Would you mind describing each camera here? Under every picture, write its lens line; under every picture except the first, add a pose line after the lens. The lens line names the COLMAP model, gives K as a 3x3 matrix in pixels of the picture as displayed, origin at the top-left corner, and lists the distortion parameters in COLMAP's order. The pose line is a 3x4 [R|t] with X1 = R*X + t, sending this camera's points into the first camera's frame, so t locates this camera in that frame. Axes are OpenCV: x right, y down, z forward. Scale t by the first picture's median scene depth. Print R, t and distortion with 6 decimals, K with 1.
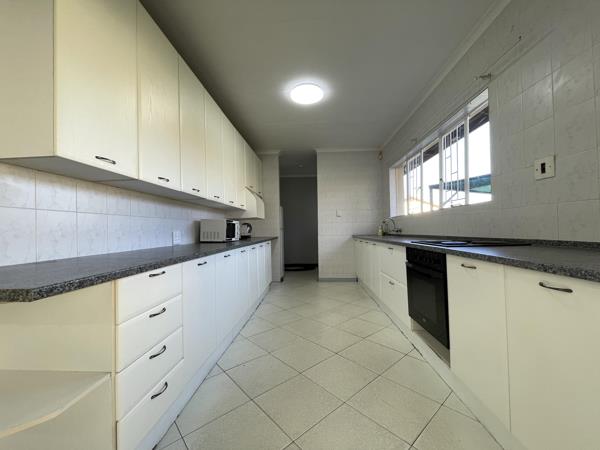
lens RADIAL K [[242.3, 0, 300.0], [0, 242.3, 225.0], [0, 0, 1]] dist [-0.000913, 0.000653]
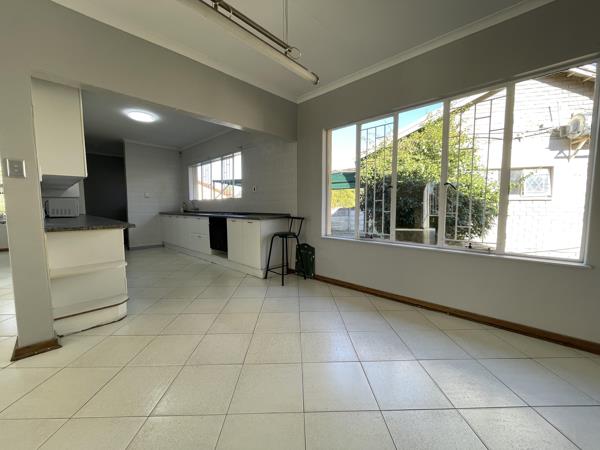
lens RADIAL K [[242.3, 0, 300.0], [0, 242.3, 225.0], [0, 0, 1]] dist [-0.000913, 0.000653]
pose [[0.643816, -0.041962, 0.764029, -0.363253], [-0.025119, 0.996798, 0.075913, -0.010424], [-0.764768, -0.068066, 0.640701, -0.526715]]
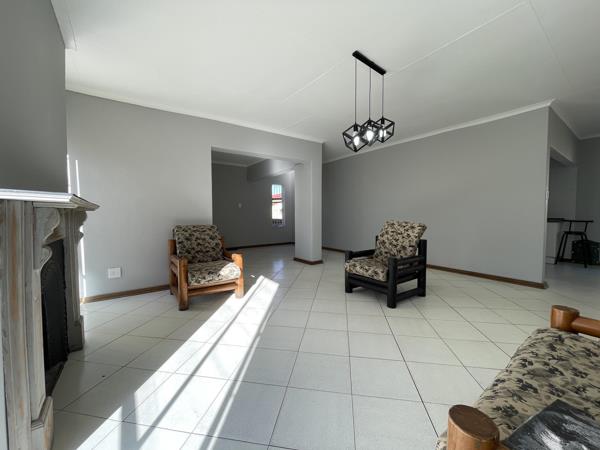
lens RADIAL K [[242.3, 0, 300.0], [0, 242.3, 225.0], [0, 0, 1]] dist [-0.000913, 0.000653]
pose [[0.772776, -0.017628, 0.634434, -1.612769], [-0.019304, 0.998499, 0.051256, 0.017184], [-0.634385, -0.051857, 0.771276, 0.024062]]
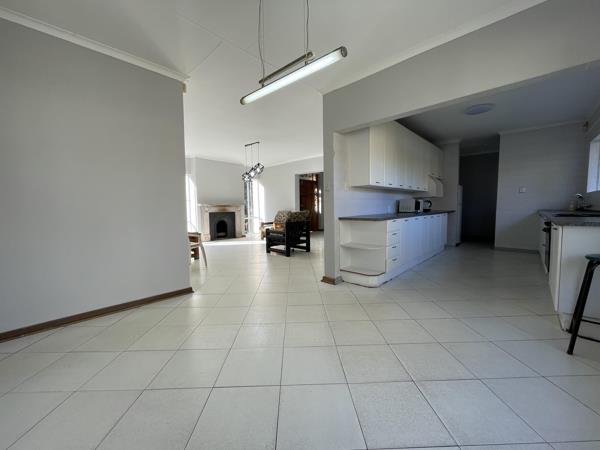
lens RADIAL K [[242.3, 0, 300.0], [0, 242.3, 225.0], [0, 0, 1]] dist [-0.000913, 0.000653]
pose [[0.766433, 0.053877, -0.640061, 0.123471], [0.013863, 0.994856, 0.100342, -0.017005], [0.642174, -0.085779, 0.761744, -0.581341]]
